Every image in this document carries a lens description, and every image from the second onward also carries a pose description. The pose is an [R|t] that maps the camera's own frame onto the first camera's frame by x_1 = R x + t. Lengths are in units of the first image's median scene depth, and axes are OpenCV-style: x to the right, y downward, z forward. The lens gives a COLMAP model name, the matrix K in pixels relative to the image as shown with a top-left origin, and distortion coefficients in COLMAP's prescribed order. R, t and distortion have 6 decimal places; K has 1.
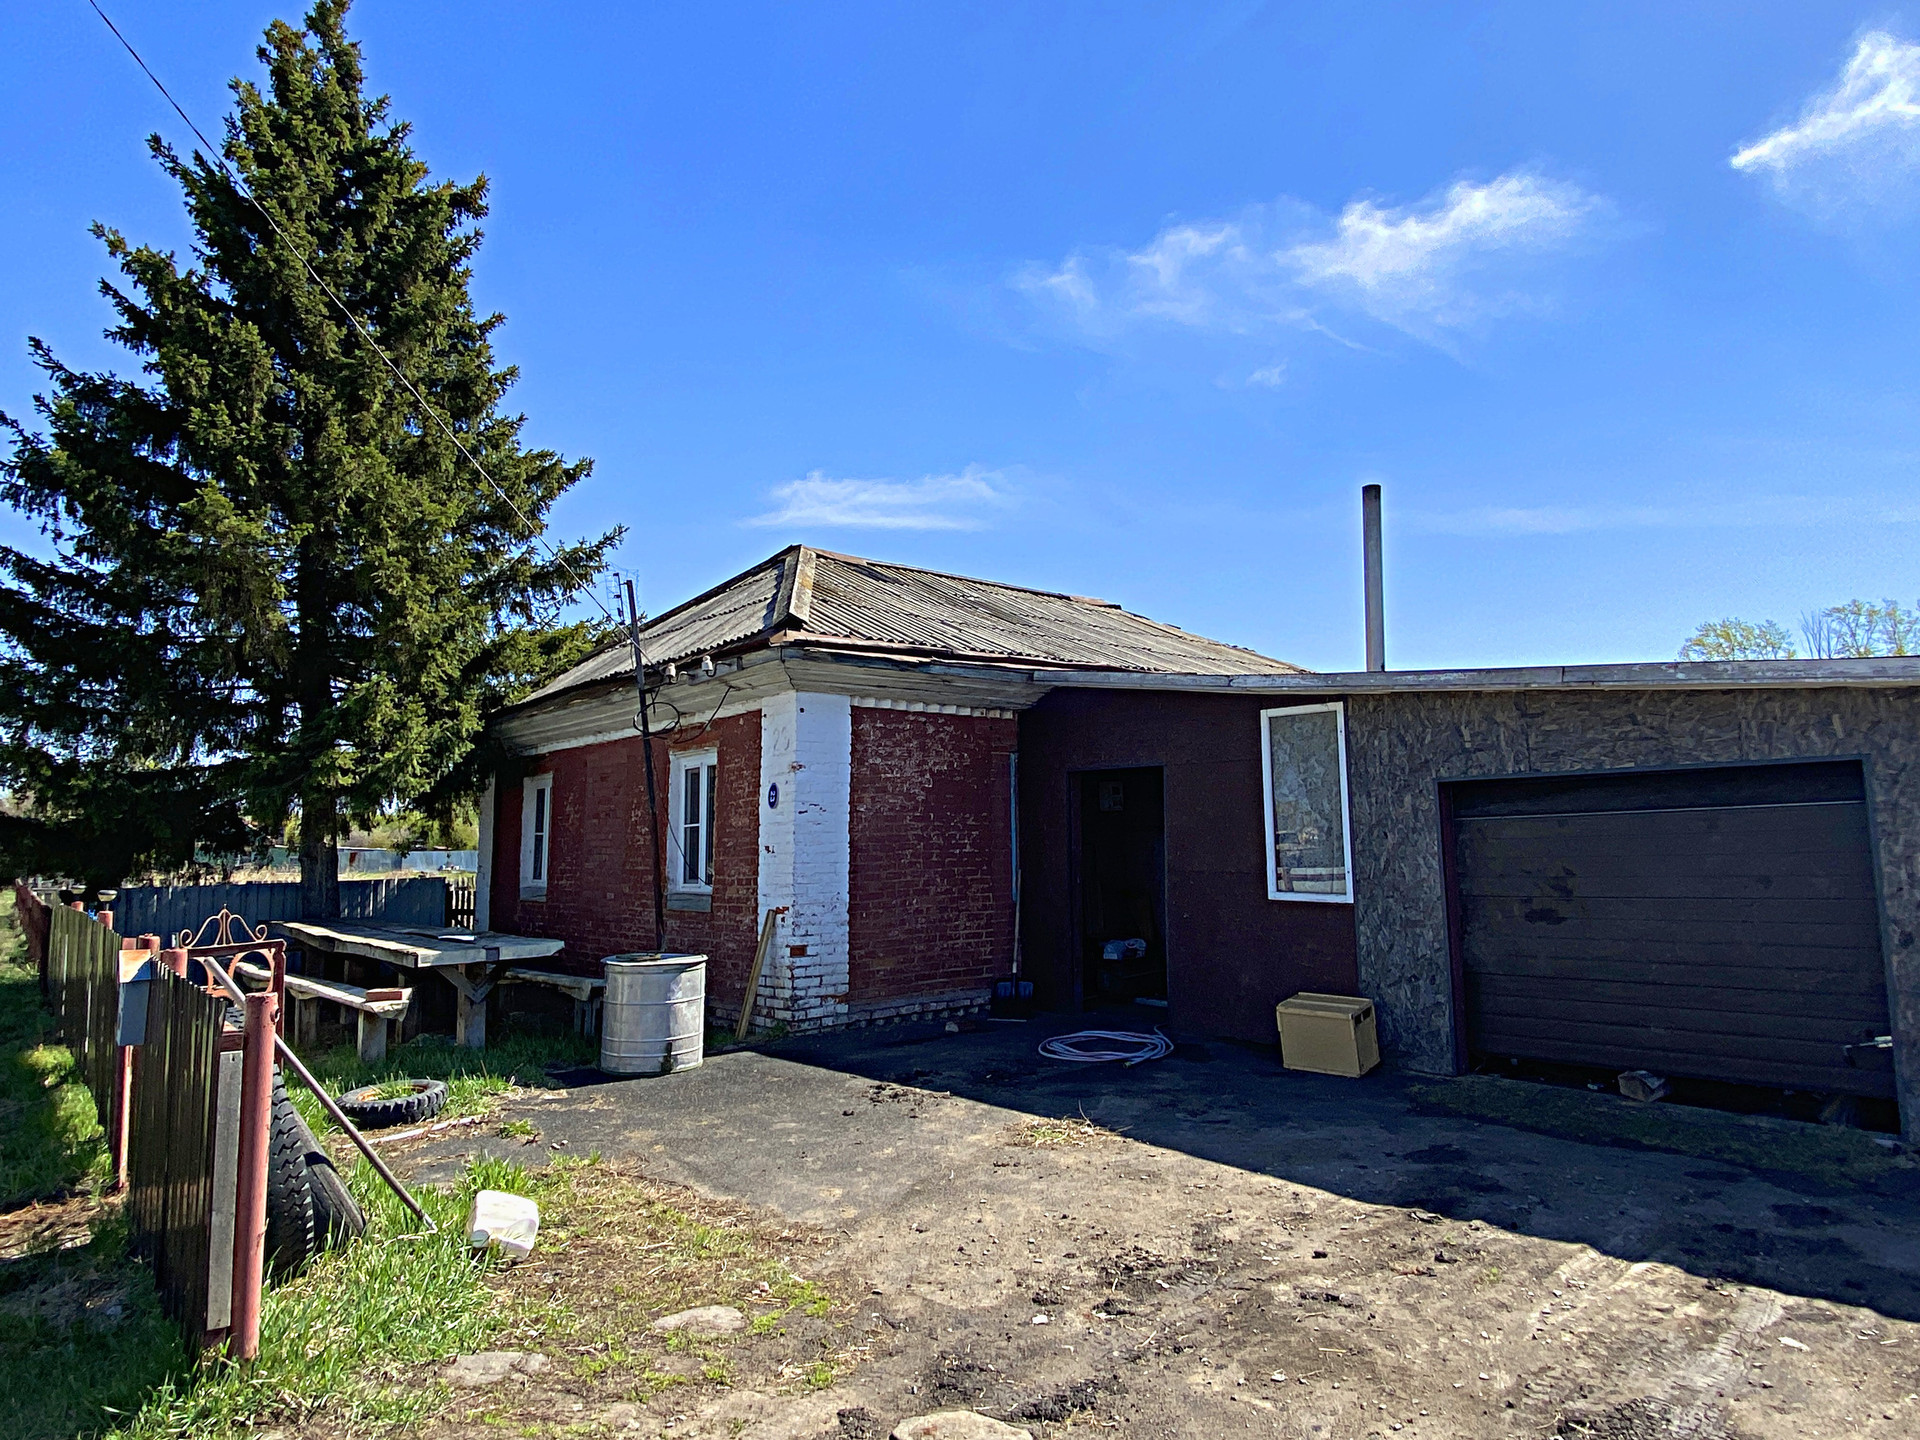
lens RADIAL K [[1126.8, 0, 963.1], [0, 1126.8, 721.9], [0, 0, 1]] dist [0.001751, 0.000187]
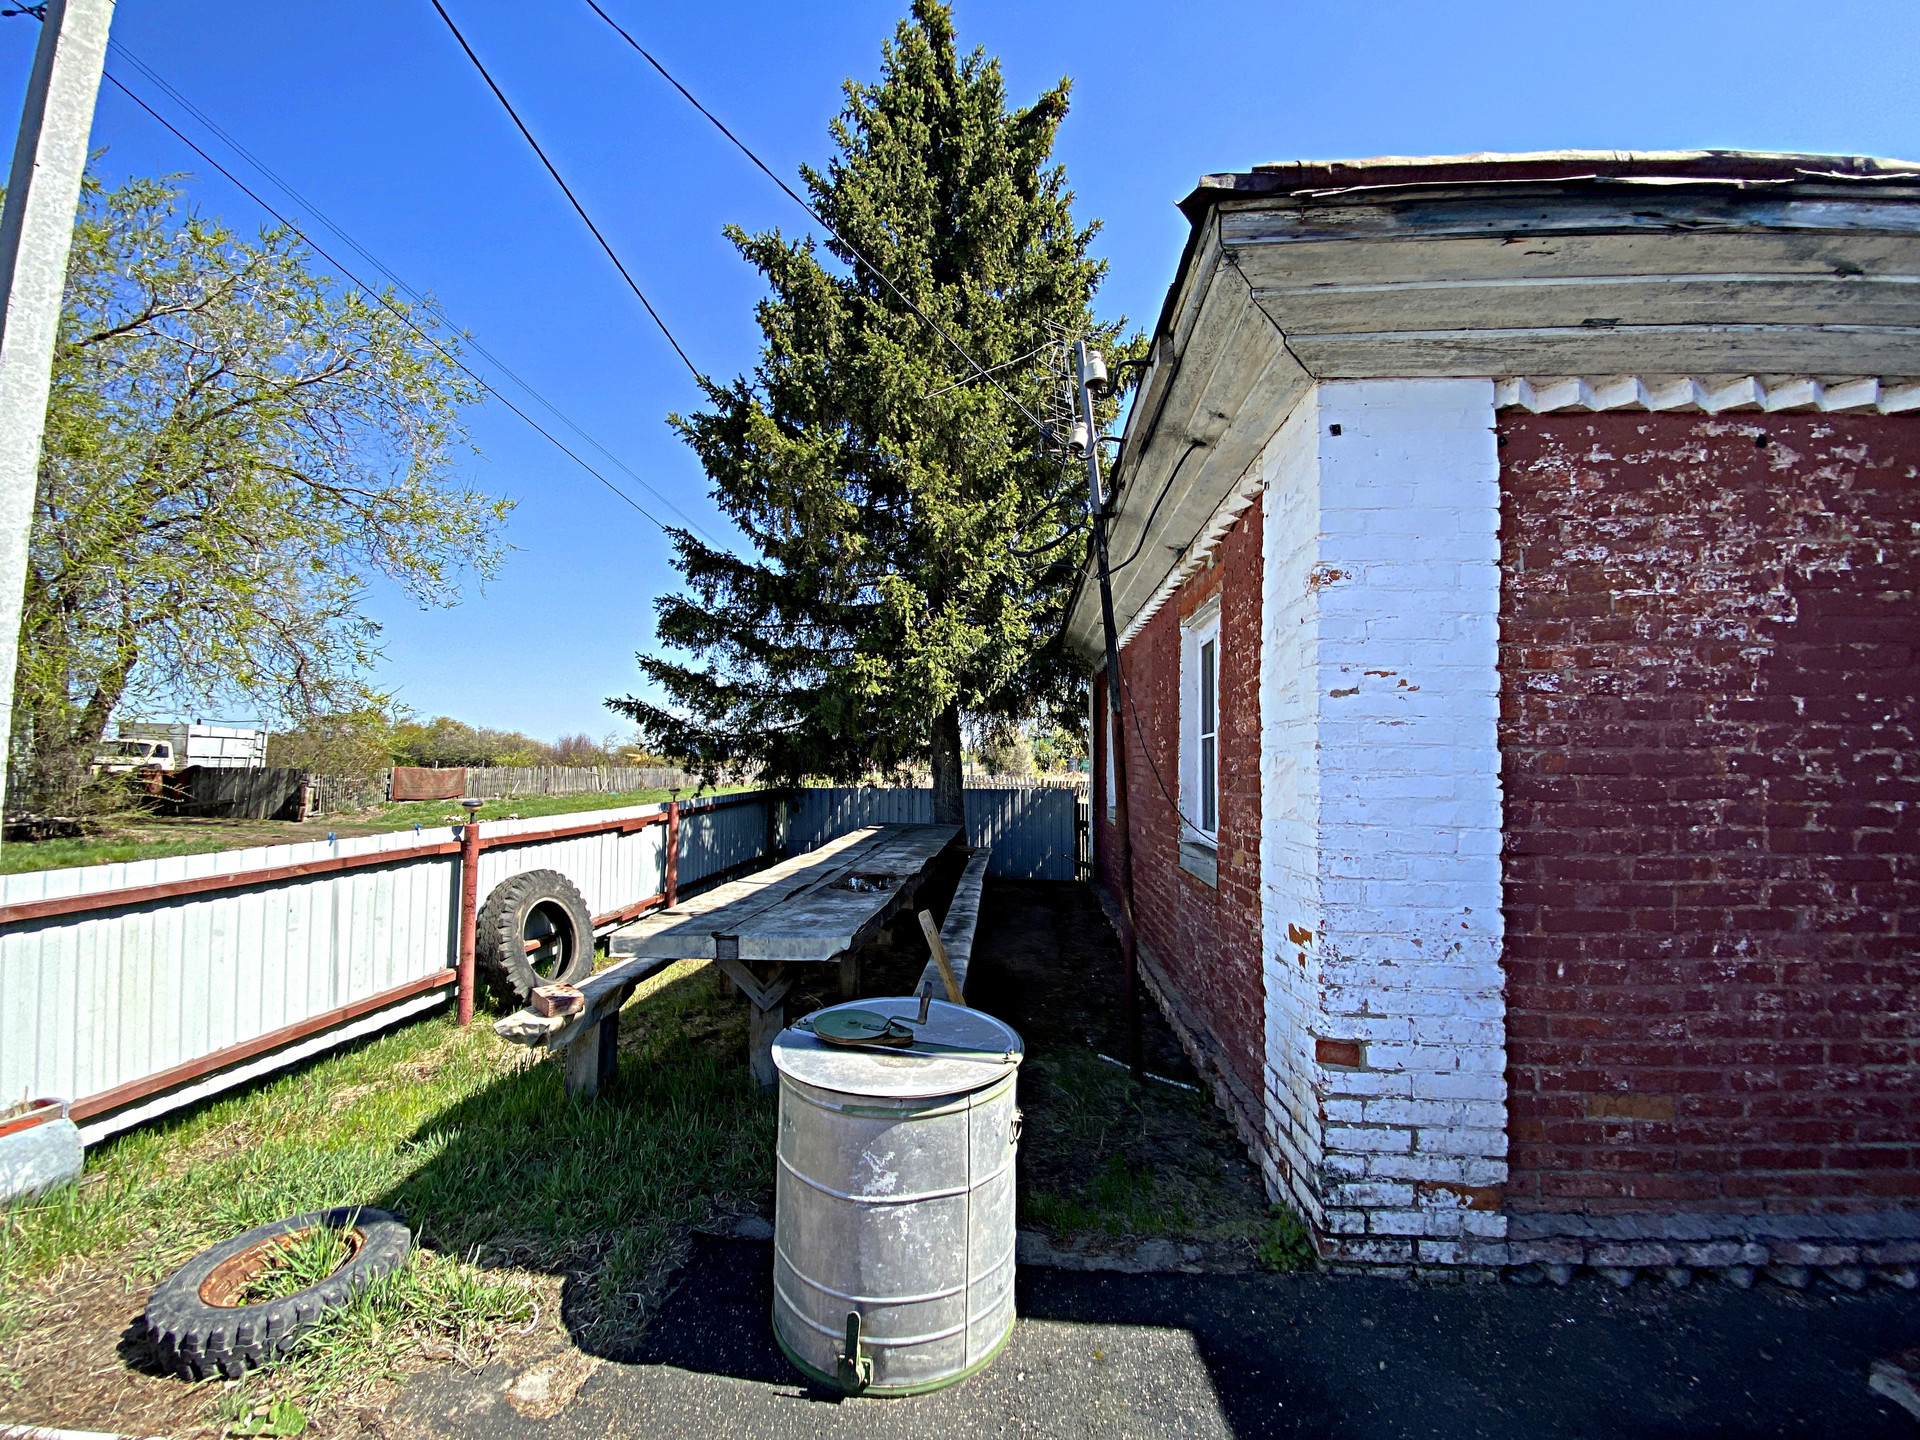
lens RADIAL K [[770.0, 0, 956.8], [0, 770.0, 712.9], [0, 0, 1]] dist [0.006645, -0.012881]
pose [[0.705490, -0.018673, -0.708474, -0.046600], [0.053972, 0.998165, 0.027437, 0.068488], [0.706662, -0.057594, 0.705203, 0.677398]]
